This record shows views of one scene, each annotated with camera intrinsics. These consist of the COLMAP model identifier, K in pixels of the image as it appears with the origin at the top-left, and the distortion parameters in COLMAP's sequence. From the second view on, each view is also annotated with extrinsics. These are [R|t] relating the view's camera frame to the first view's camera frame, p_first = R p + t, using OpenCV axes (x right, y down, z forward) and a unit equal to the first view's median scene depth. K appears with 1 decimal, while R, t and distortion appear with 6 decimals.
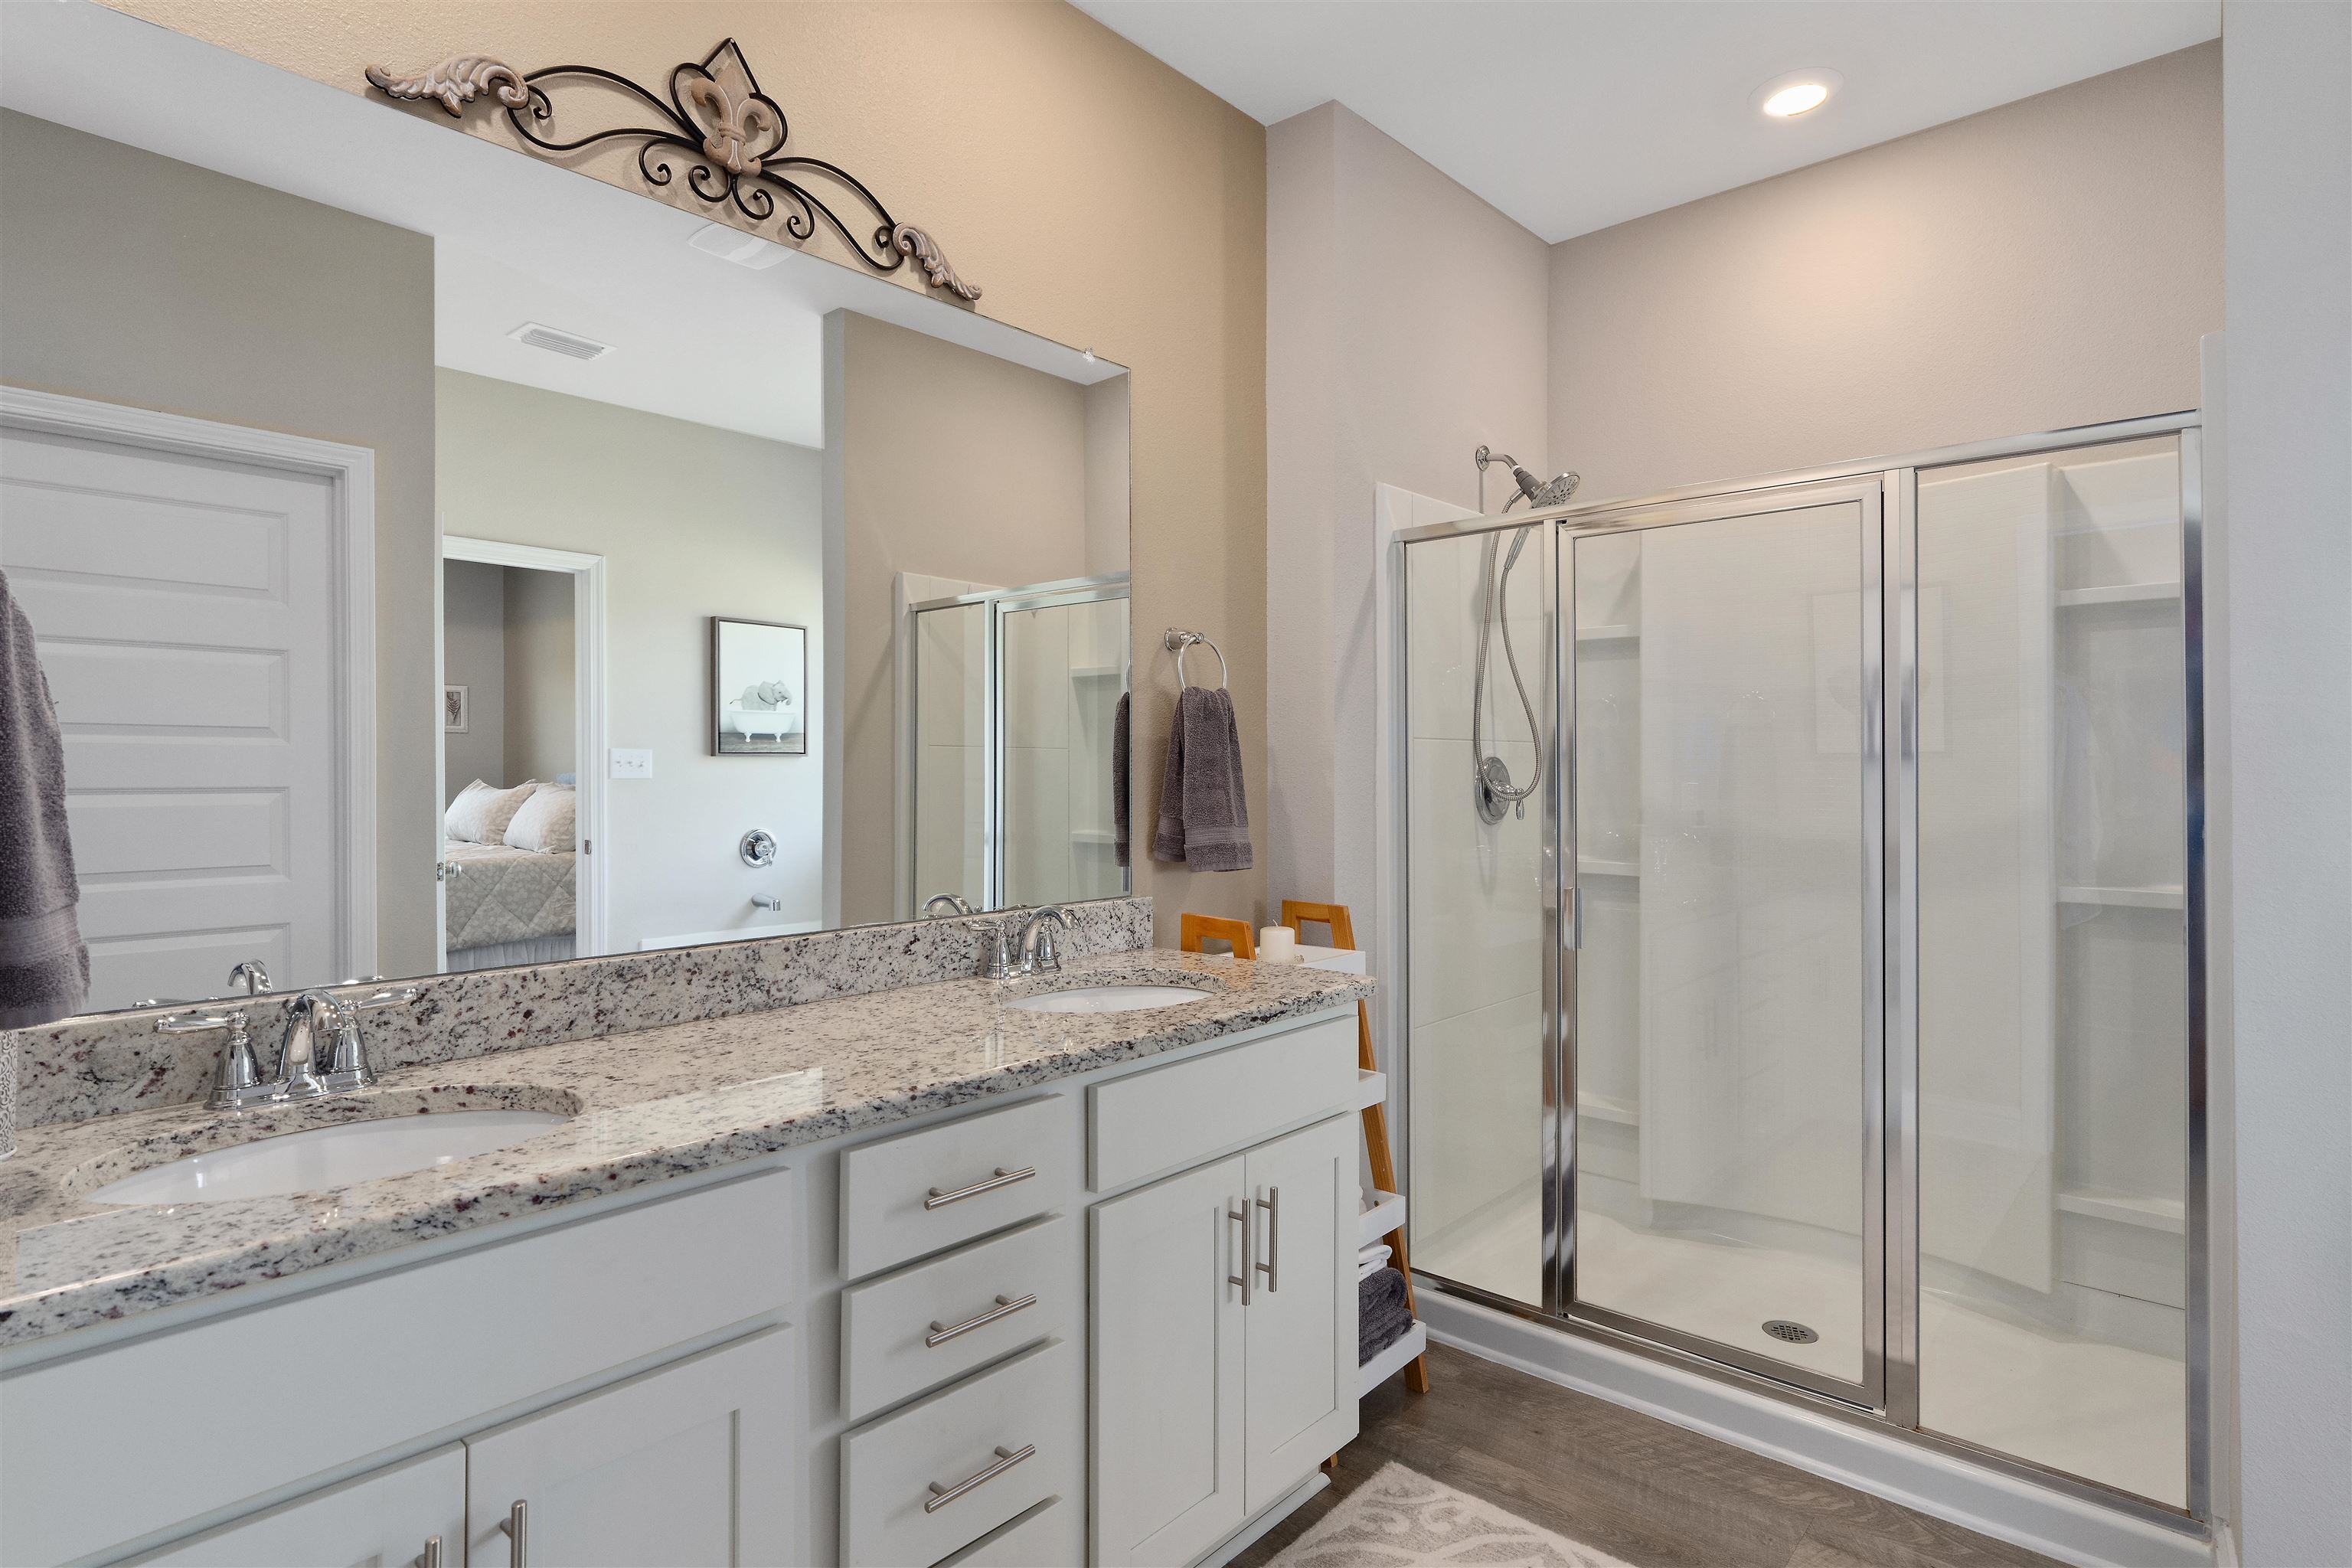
lens RADIAL K [[1220.8, 0, 1177.2], [0, 1220.8, 767.0], [0, 0, 1]] dist [-0.001519, 0.001929]
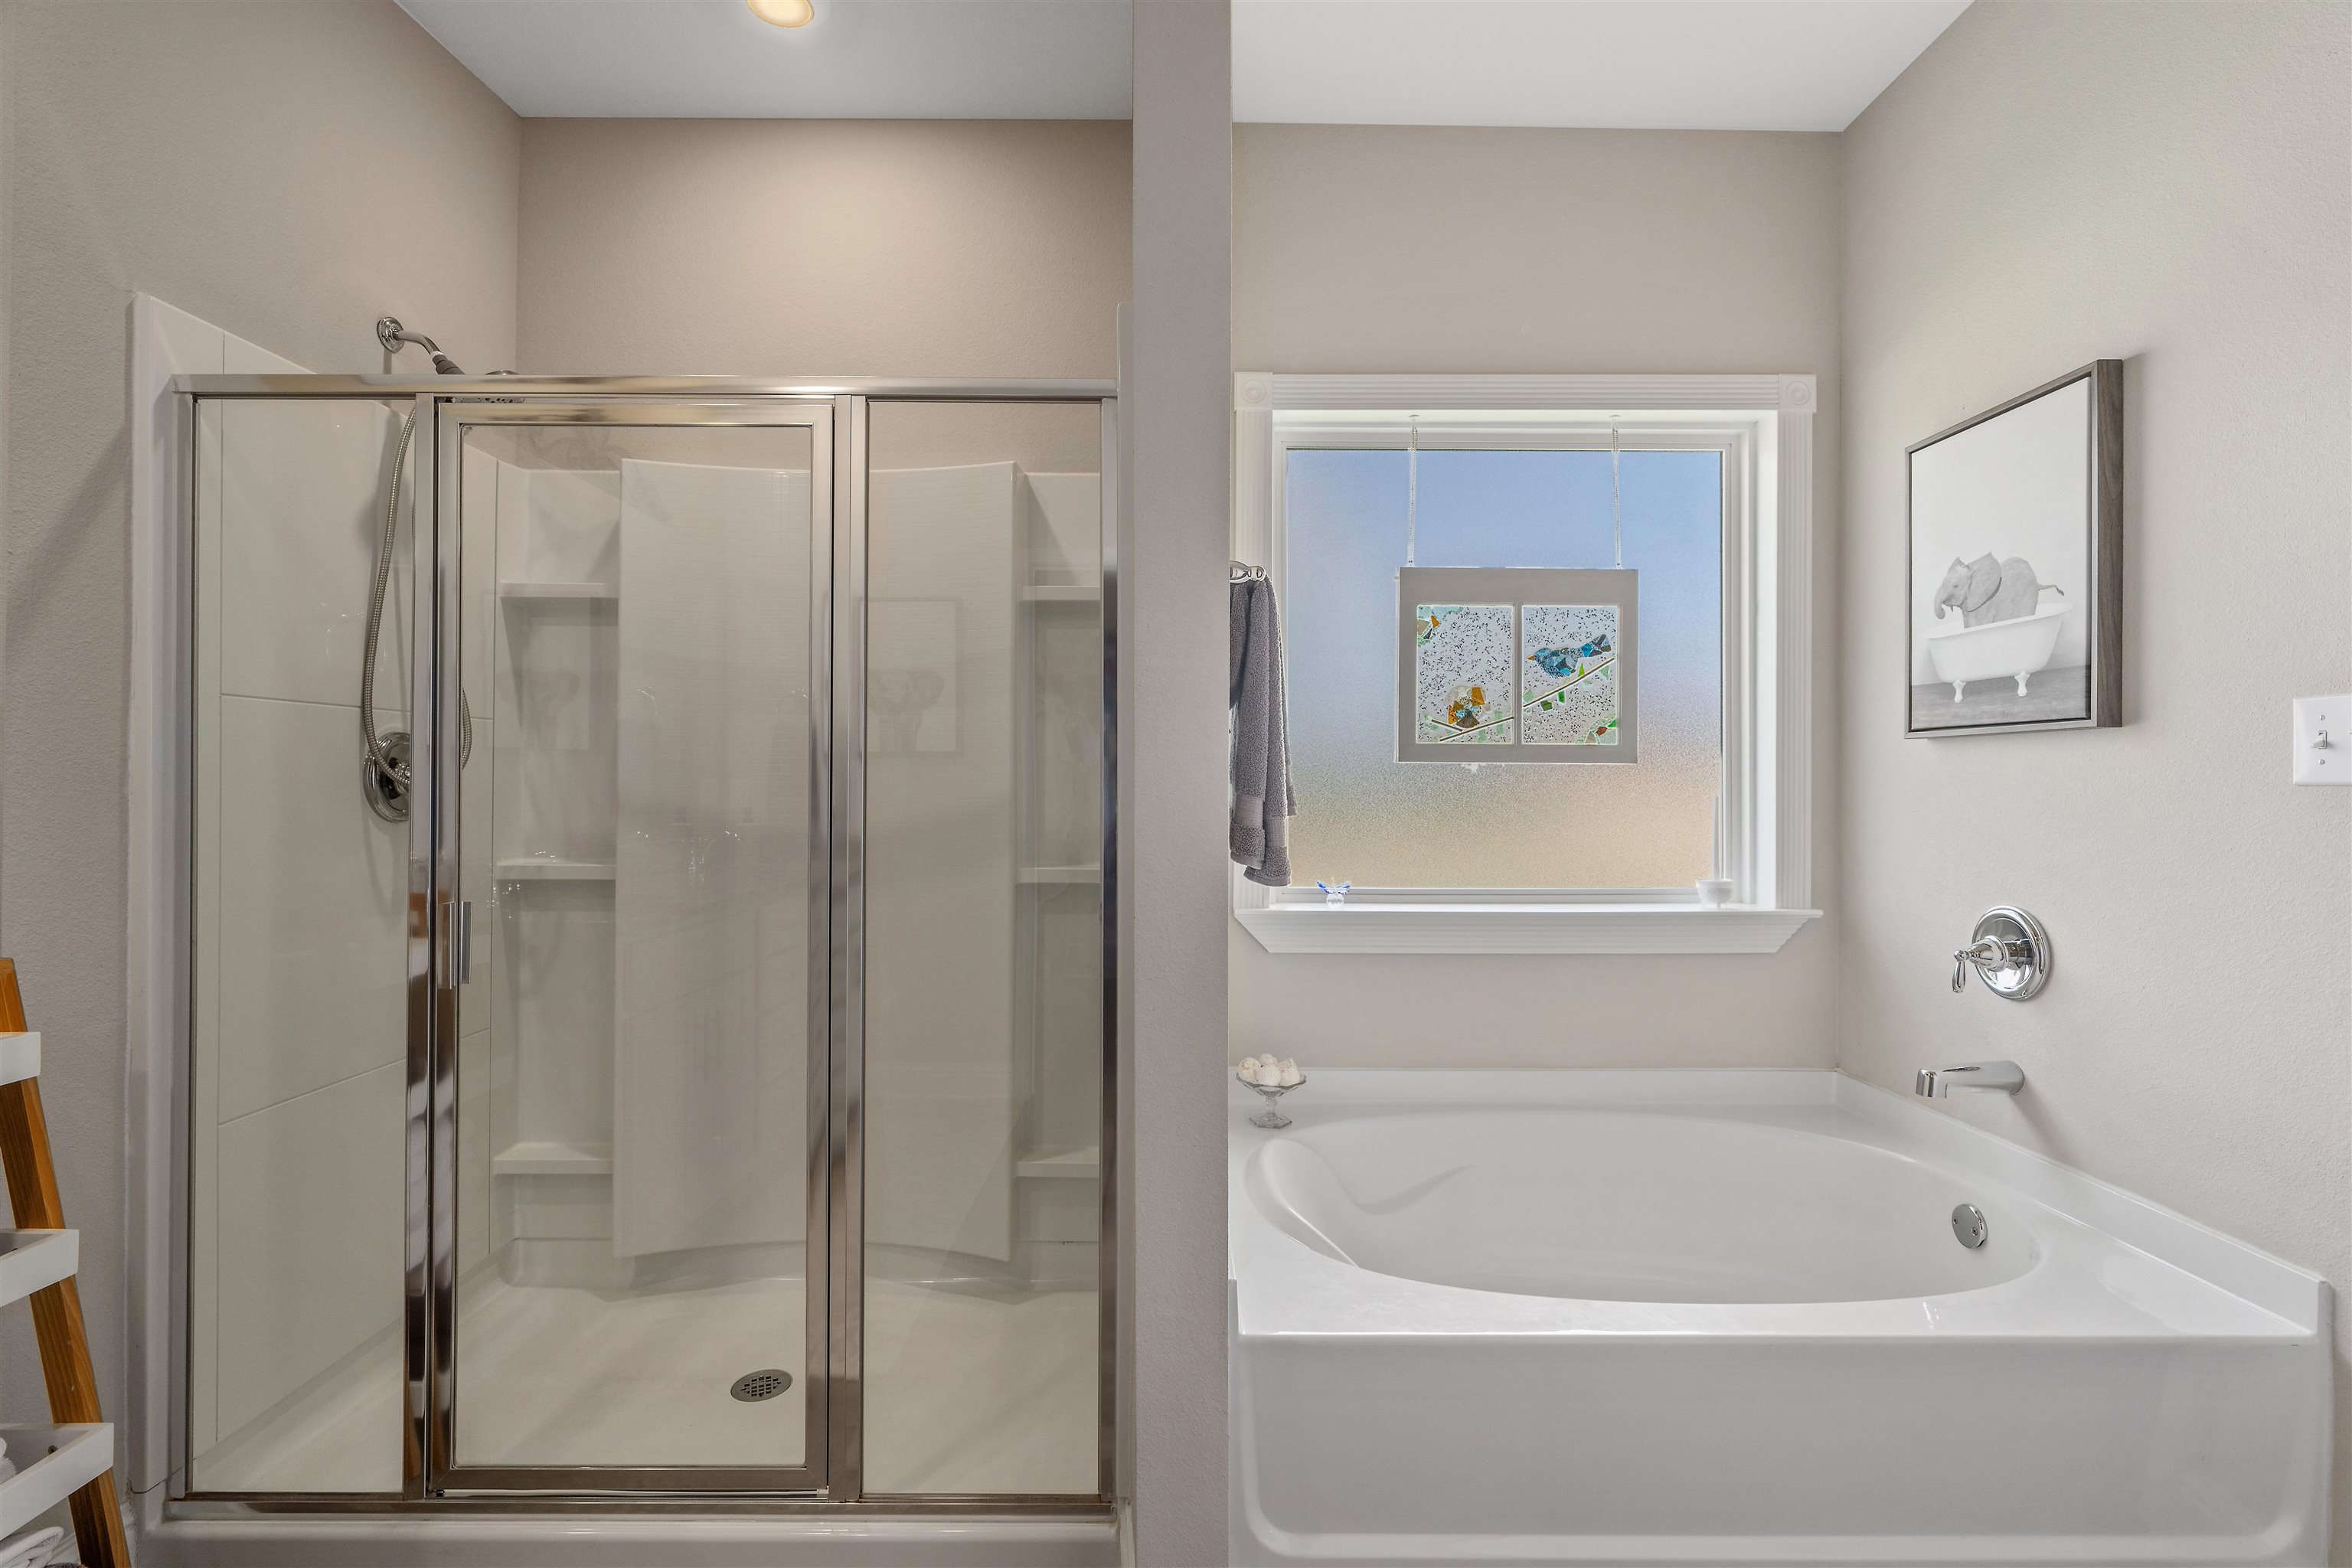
lens RADIAL K [[1061.3, 0, 1179.3], [0, 1061.3, 772.7], [0, 0, 1]] dist [-0.002493, -0.000291]
pose [[0.743690, 0.012385, 0.668410, 0.213714], [-0.006351, 0.999914, -0.011461, 0.025303], [-0.668495, 0.004278, 0.743705, 0.228994]]
